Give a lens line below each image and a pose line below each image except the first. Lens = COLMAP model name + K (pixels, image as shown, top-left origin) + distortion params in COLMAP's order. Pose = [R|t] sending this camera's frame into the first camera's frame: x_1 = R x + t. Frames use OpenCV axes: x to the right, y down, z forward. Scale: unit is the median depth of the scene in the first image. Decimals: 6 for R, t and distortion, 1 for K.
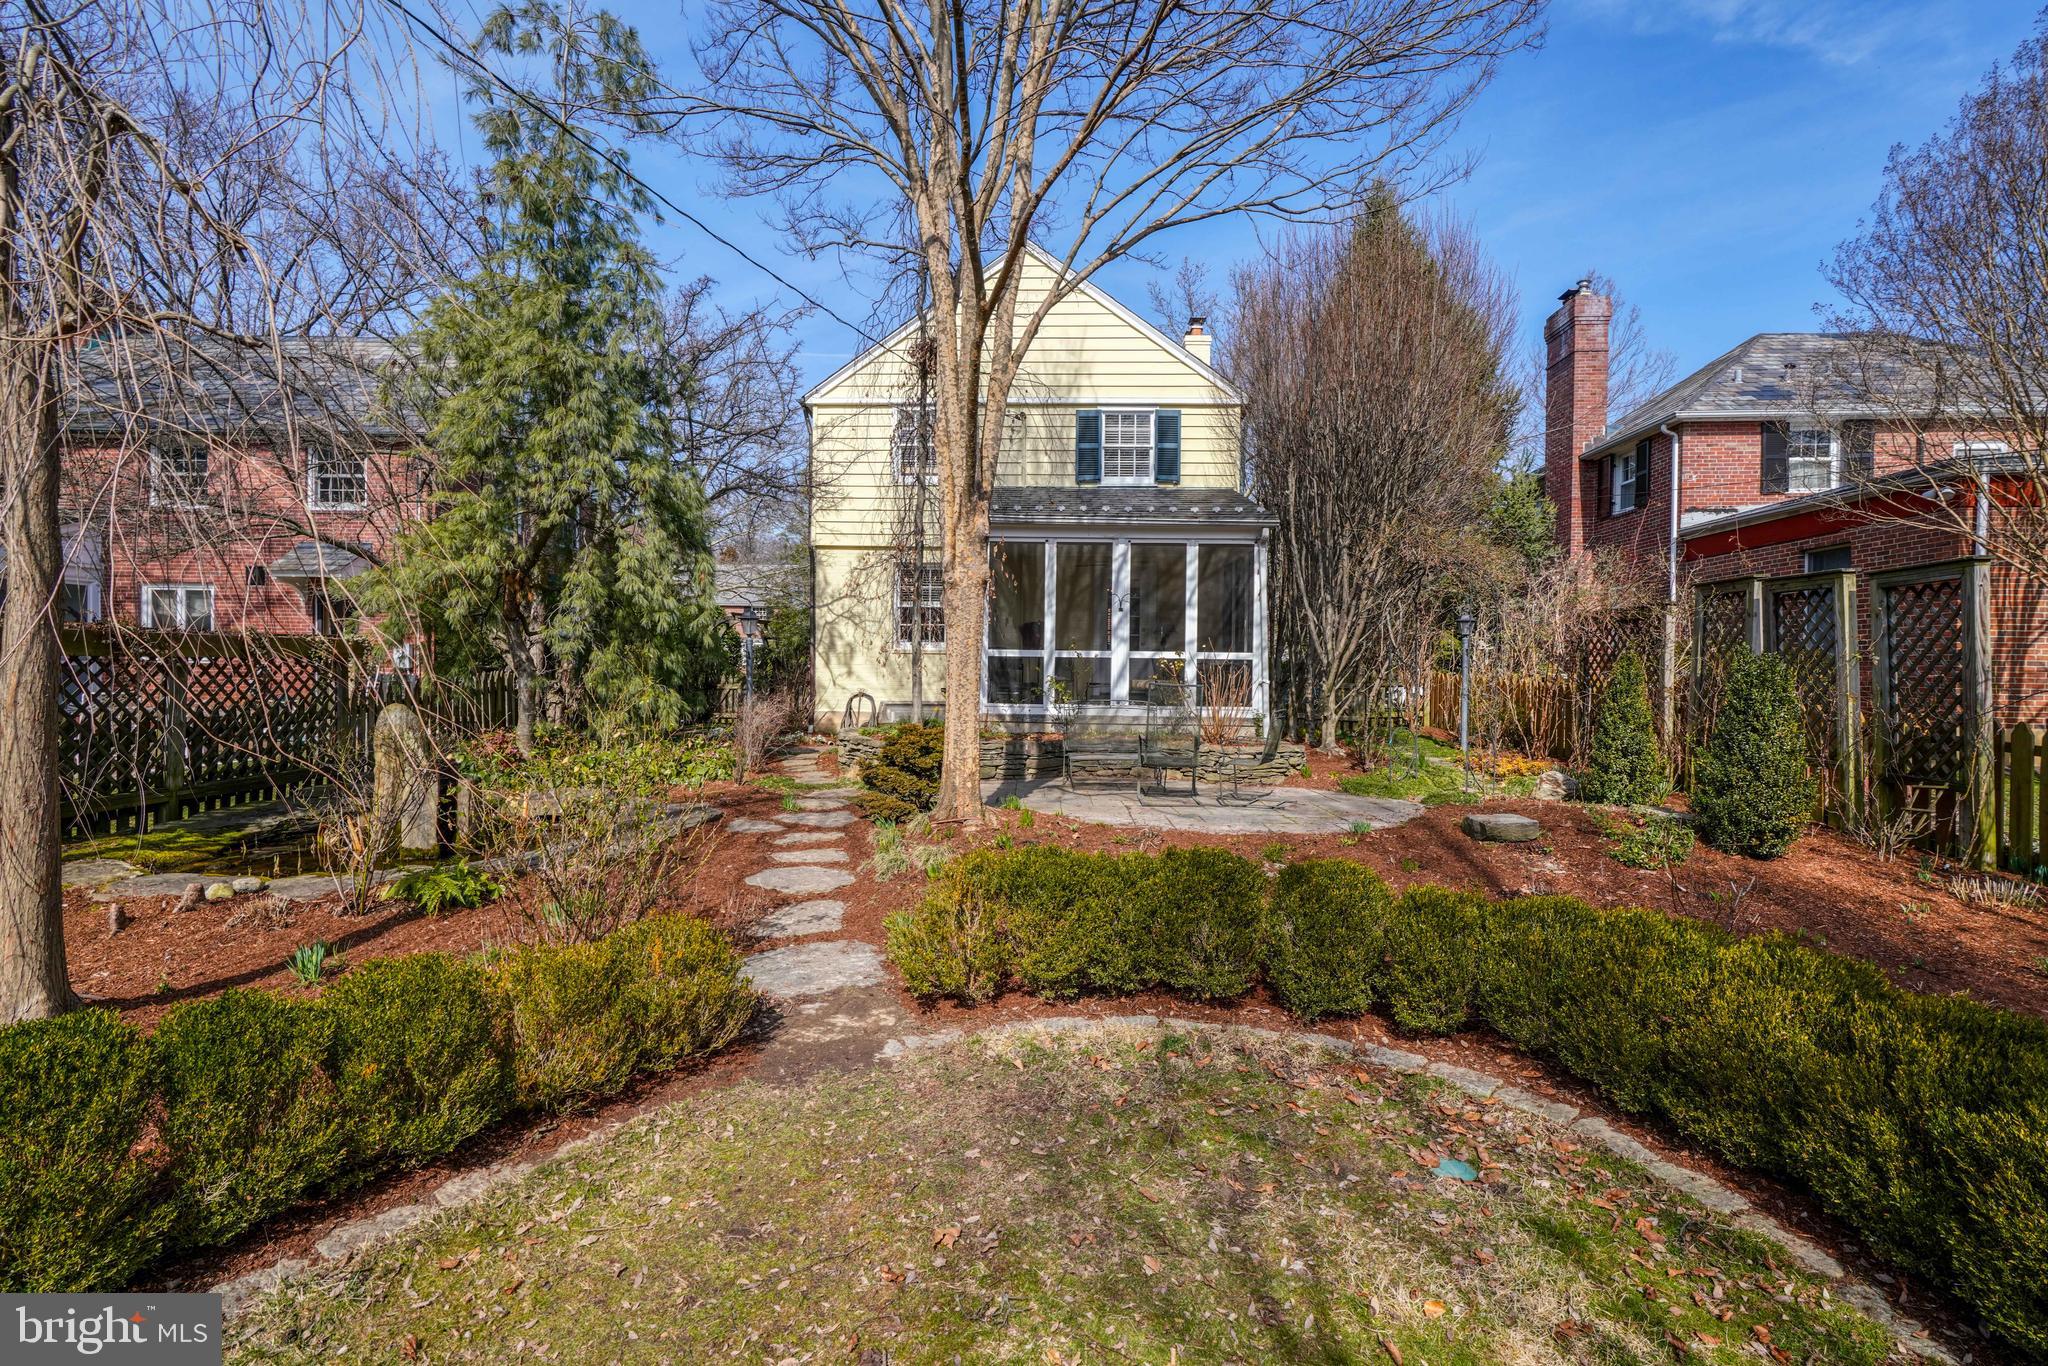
lens RADIAL K [[925.3, 0, 1013.6], [0, 925.3, 674.6], [0, 0, 1]] dist [-0.012033, 0.006749]
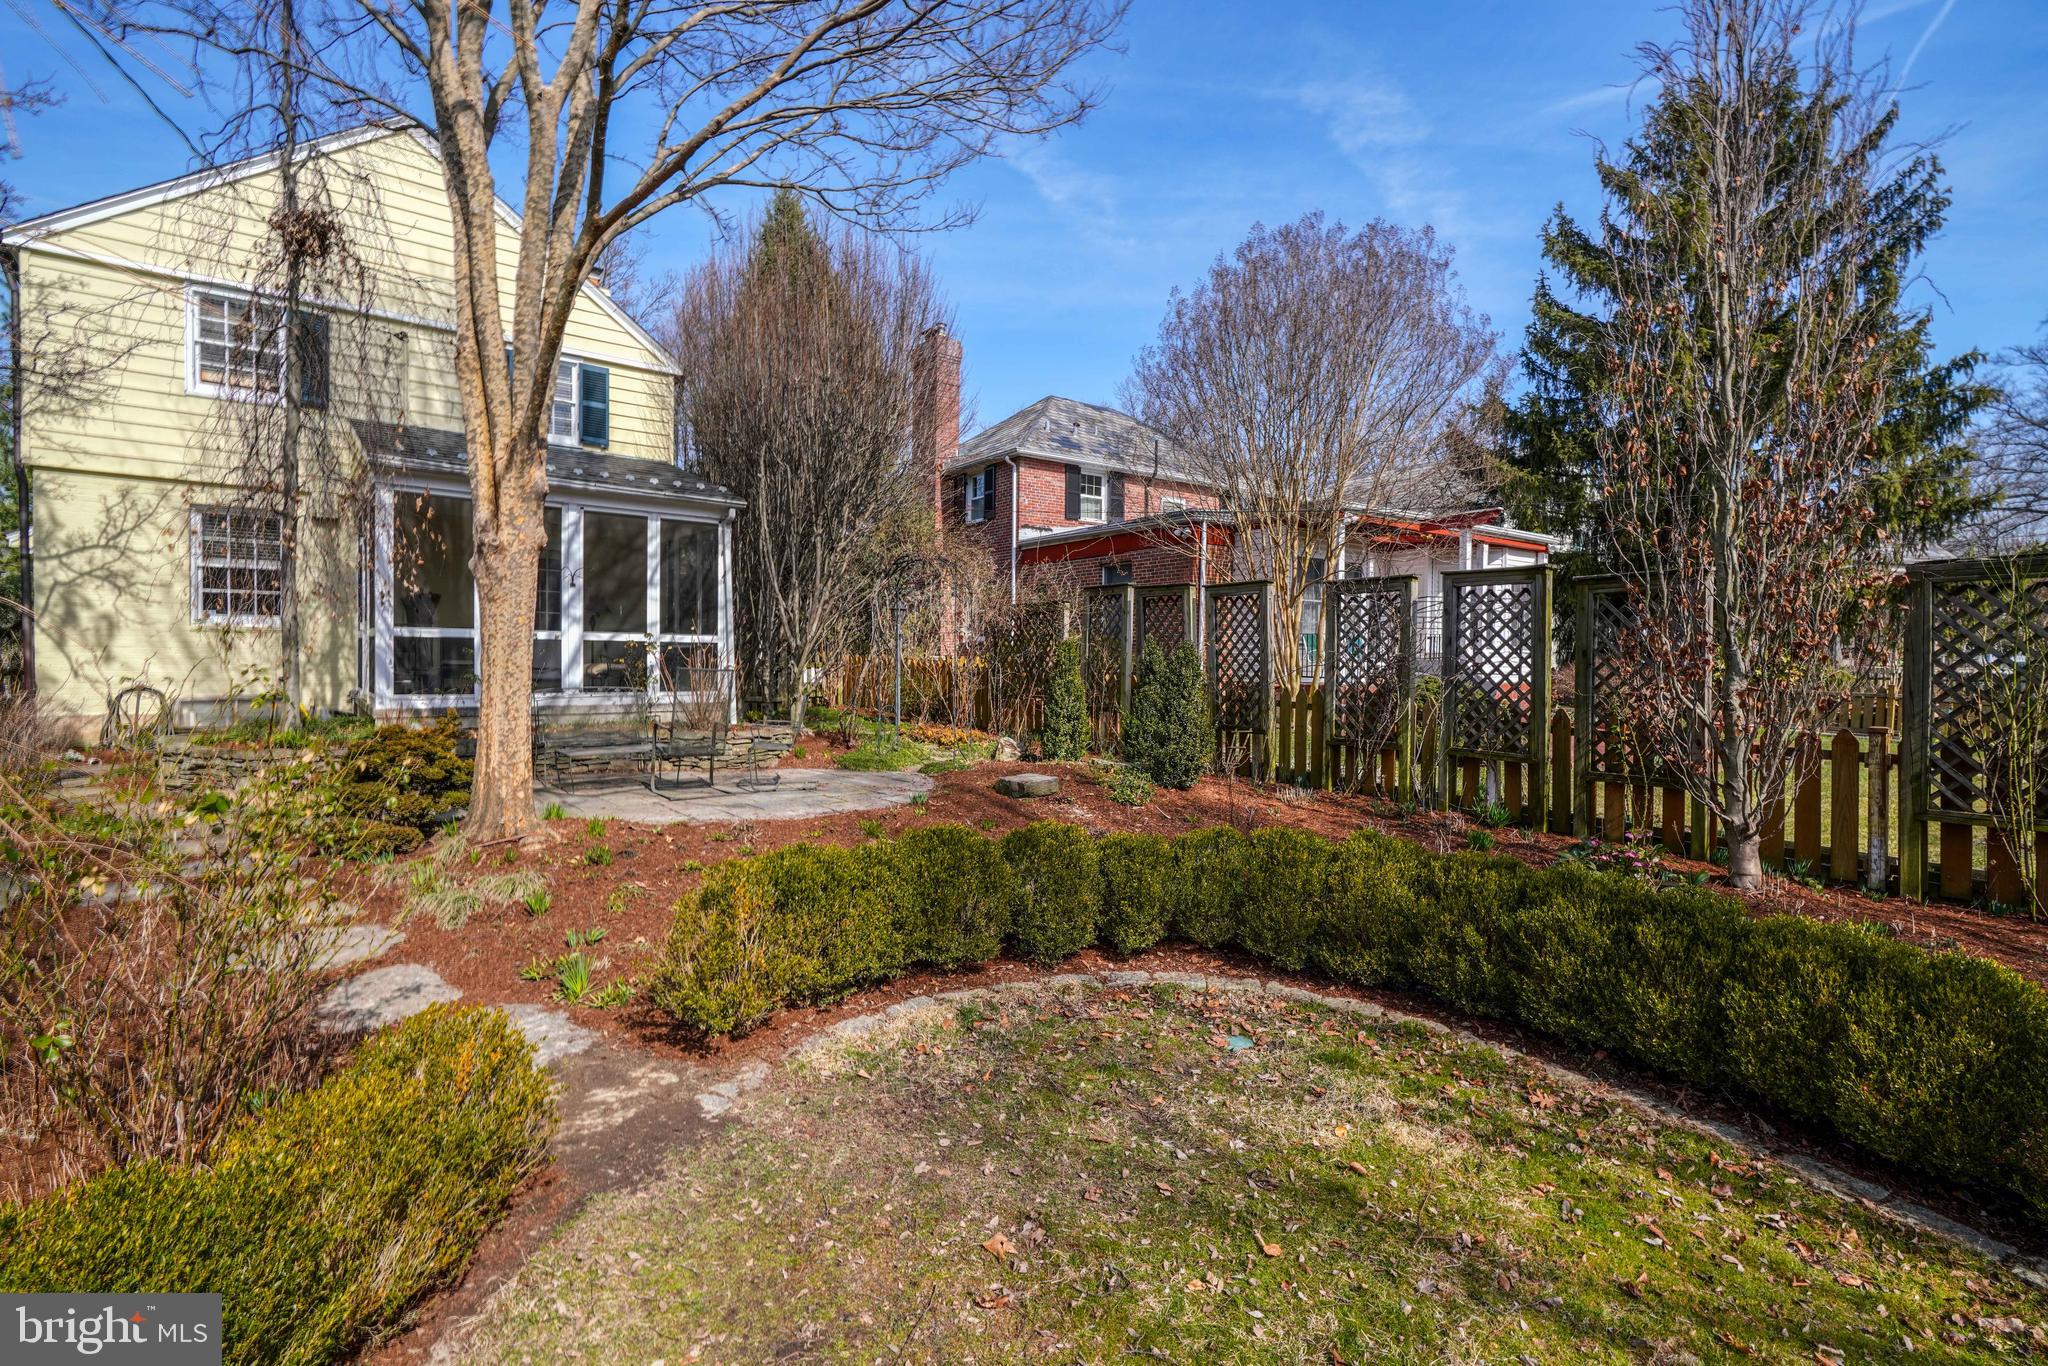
lens RADIAL K [[925.3, 0, 1013.6], [0, 925.3, 674.6], [0, 0, 1]] dist [-0.012033, 0.006749]
pose [[0.756823, -0.016042, 0.653423, -0.142905], [0.003377, 0.999781, 0.020634, -0.001710], [-0.653611, -0.013409, 0.756712, 0.055734]]
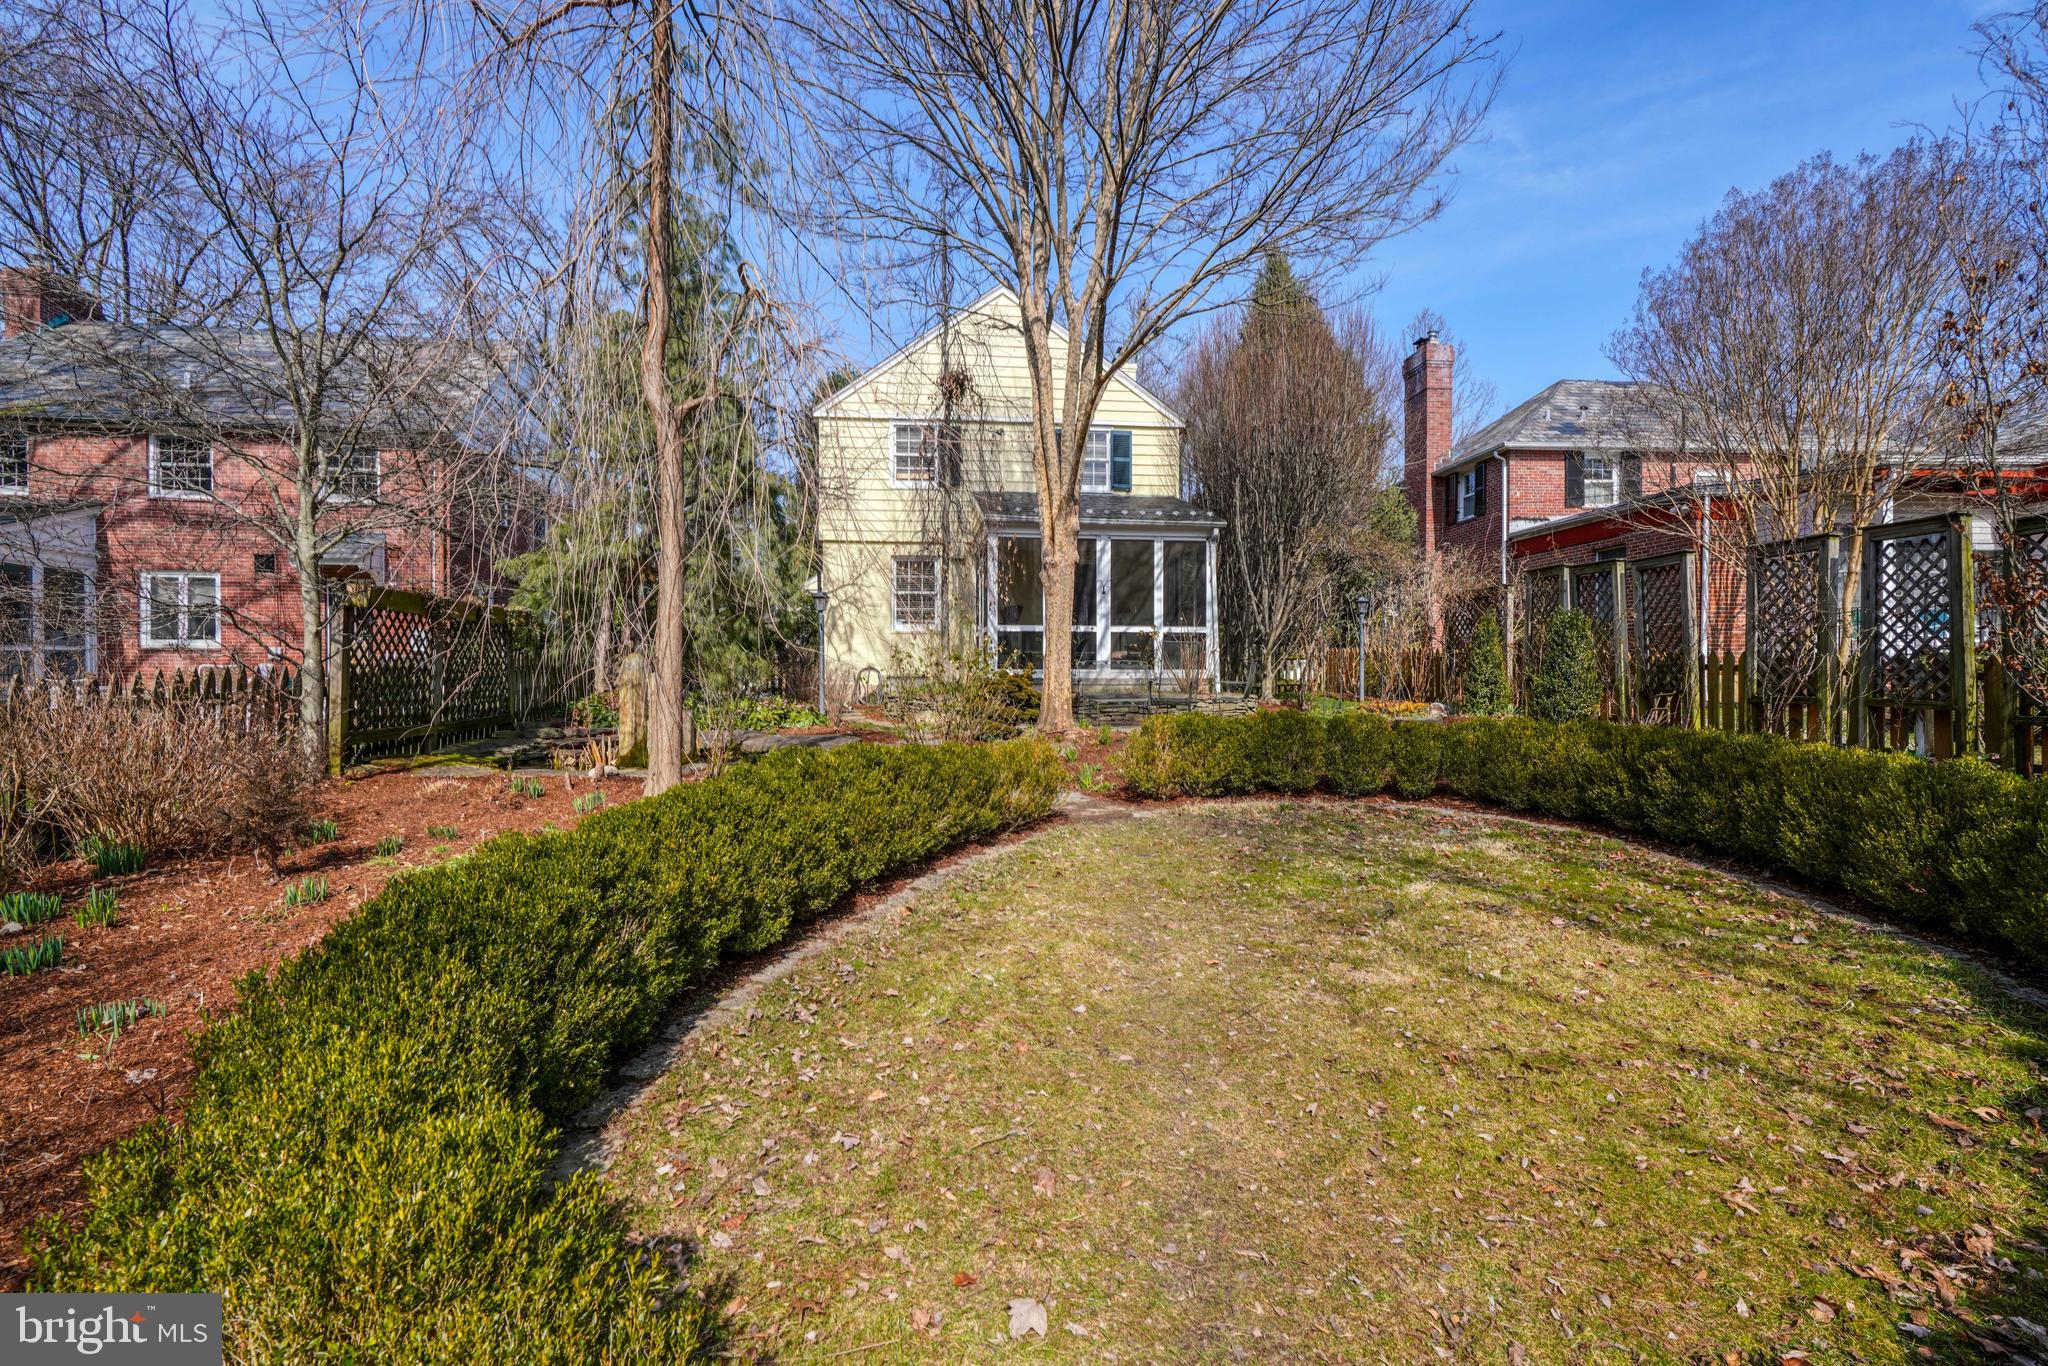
lens RADIAL K [[940.1, 0, 1019.0], [0, 940.1, 673.6], [0, 0, 1]] dist [-0.004160, -0.000672]
pose [[0.987853, -0.012137, 0.154915, -0.193793], [0.012873, 0.999910, -0.003746, 0.041469], [-0.154855, 0.005695, 0.987921, -0.230820]]
